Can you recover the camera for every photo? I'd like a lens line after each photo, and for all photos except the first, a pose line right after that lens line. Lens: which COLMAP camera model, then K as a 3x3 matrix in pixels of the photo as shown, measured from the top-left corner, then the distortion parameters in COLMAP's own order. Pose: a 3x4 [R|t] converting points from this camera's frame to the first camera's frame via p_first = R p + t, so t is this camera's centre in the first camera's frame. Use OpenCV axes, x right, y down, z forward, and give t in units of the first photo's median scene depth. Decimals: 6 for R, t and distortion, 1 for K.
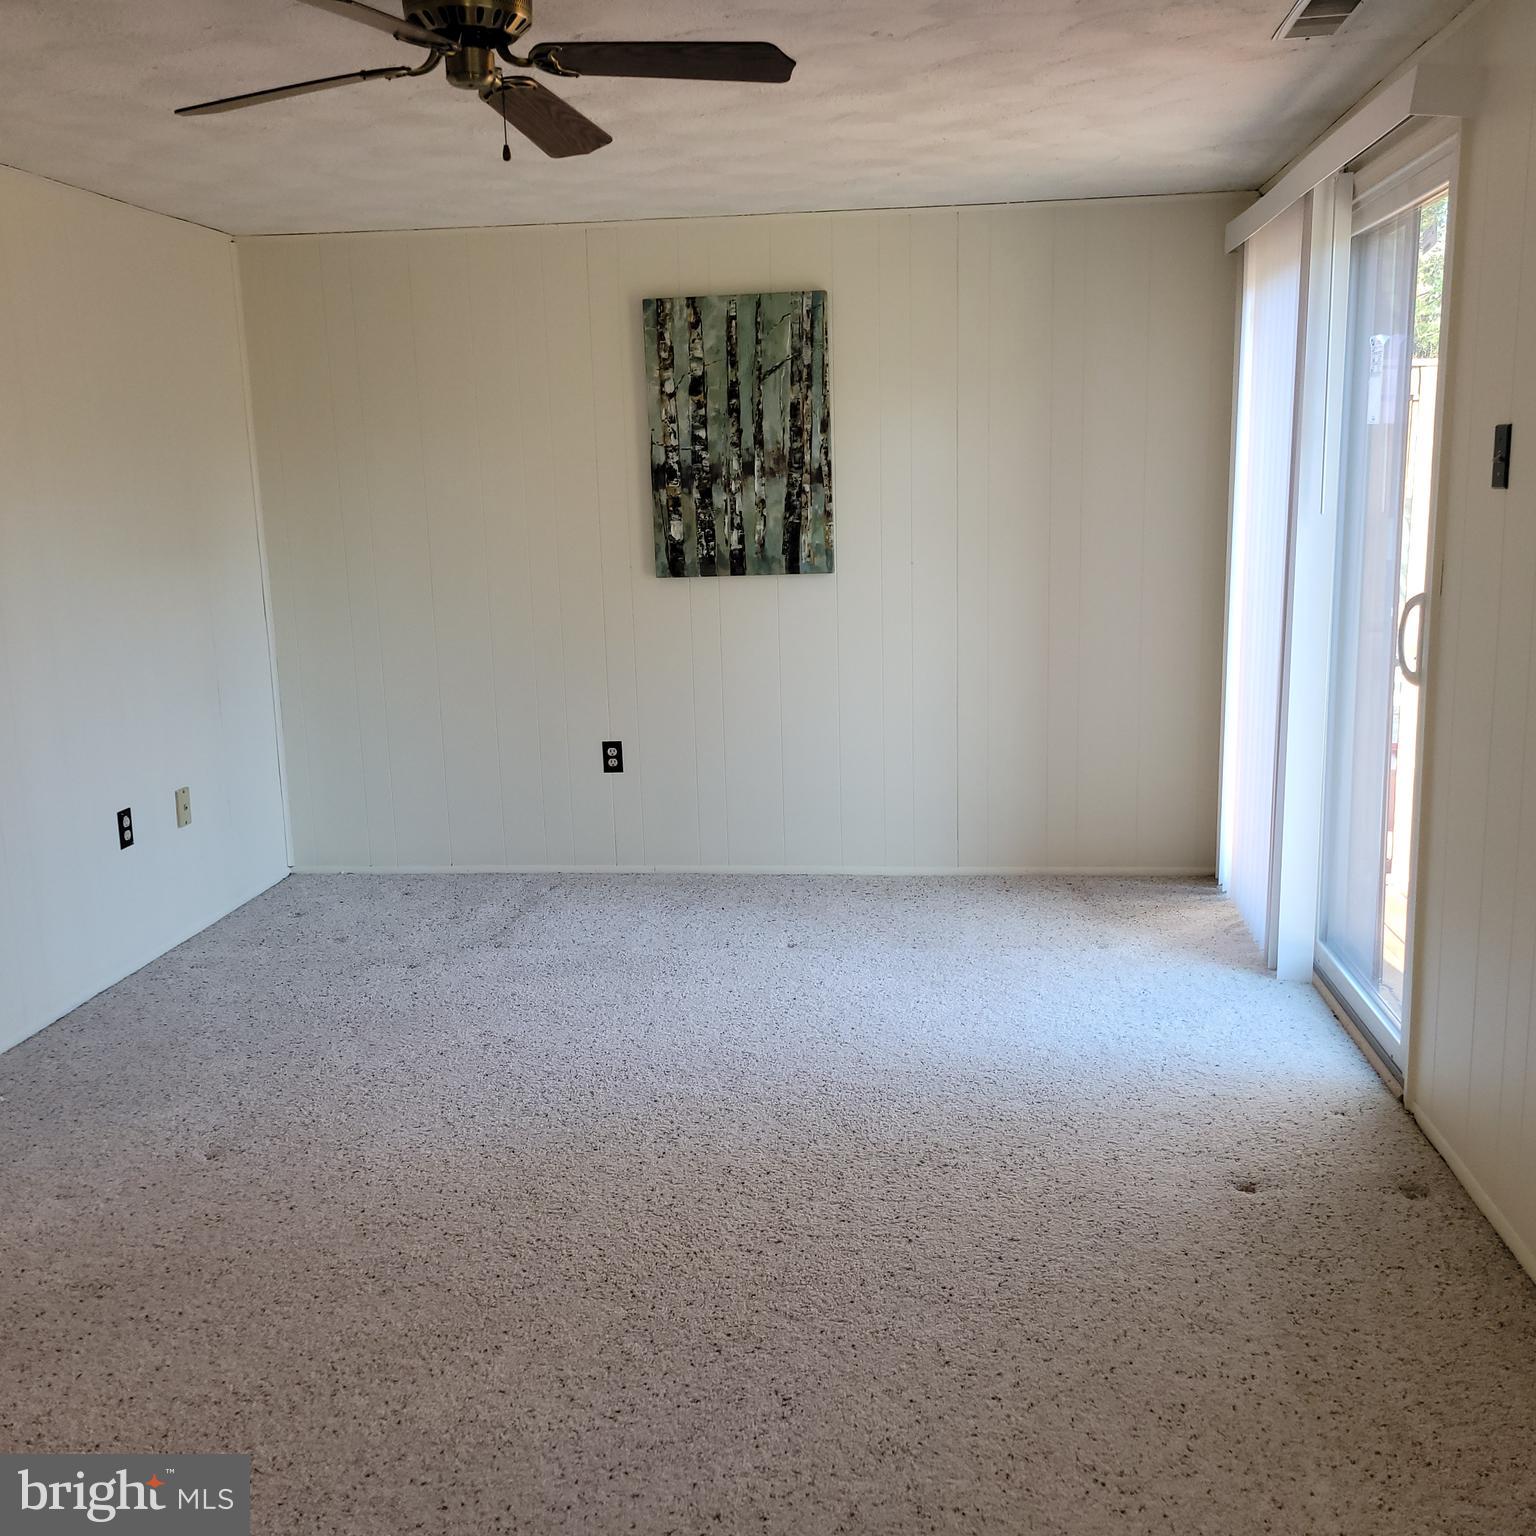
lens RADIAL K [[1542.3, 0, 758.0], [0, 1542.3, 770.7], [0, 0, 1]] dist [0.044078, -0.001646]
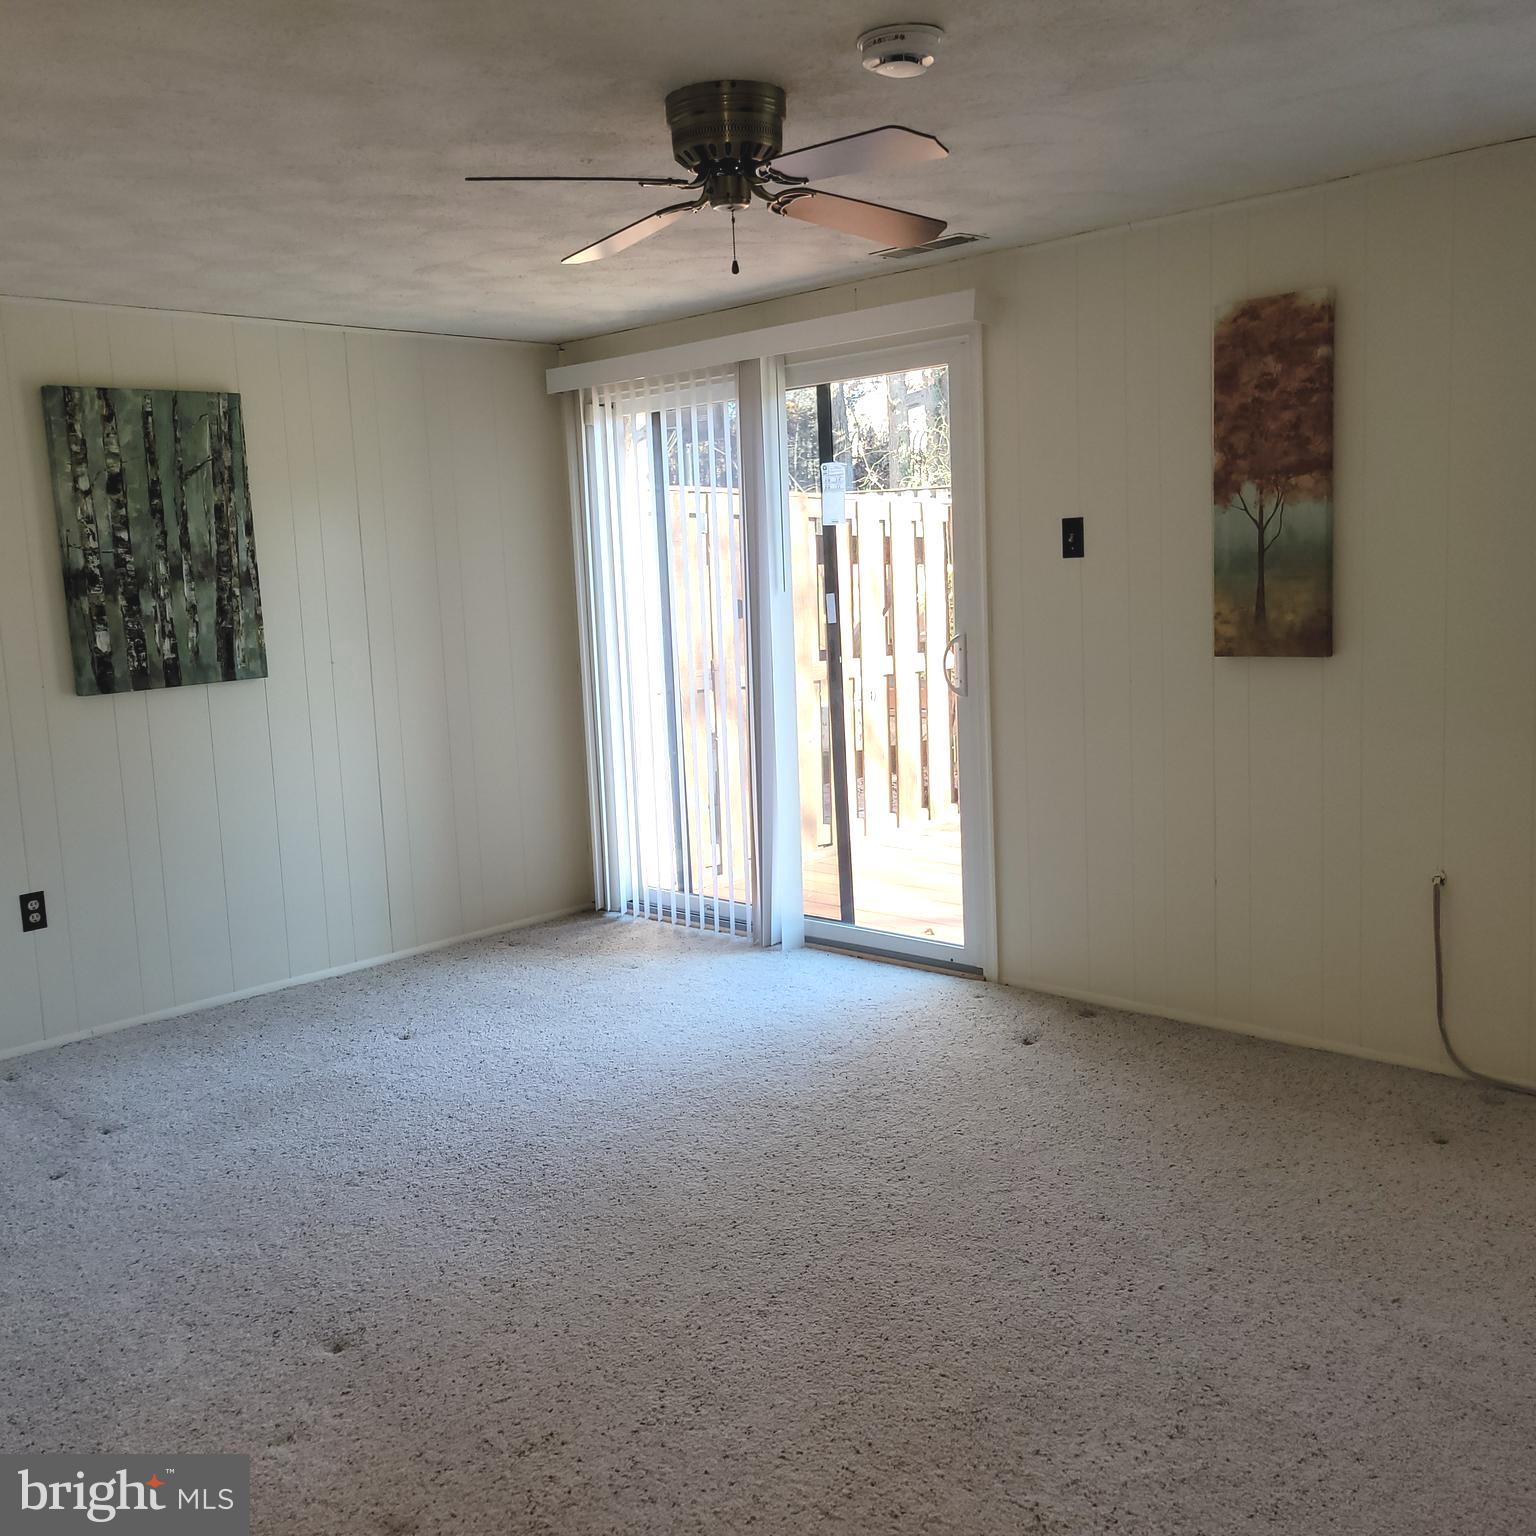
lens RADIAL K [[1542.3, 0, 758.0], [0, 1542.3, 770.7], [0, 0, 1]] dist [0.044078, -0.001646]
pose [[0.607688, -0.111704, 0.786281, -0.547298], [0.181910, 0.983315, -0.000896, -0.012506], [-0.773061, 0.143577, 0.617869, 0.163383]]
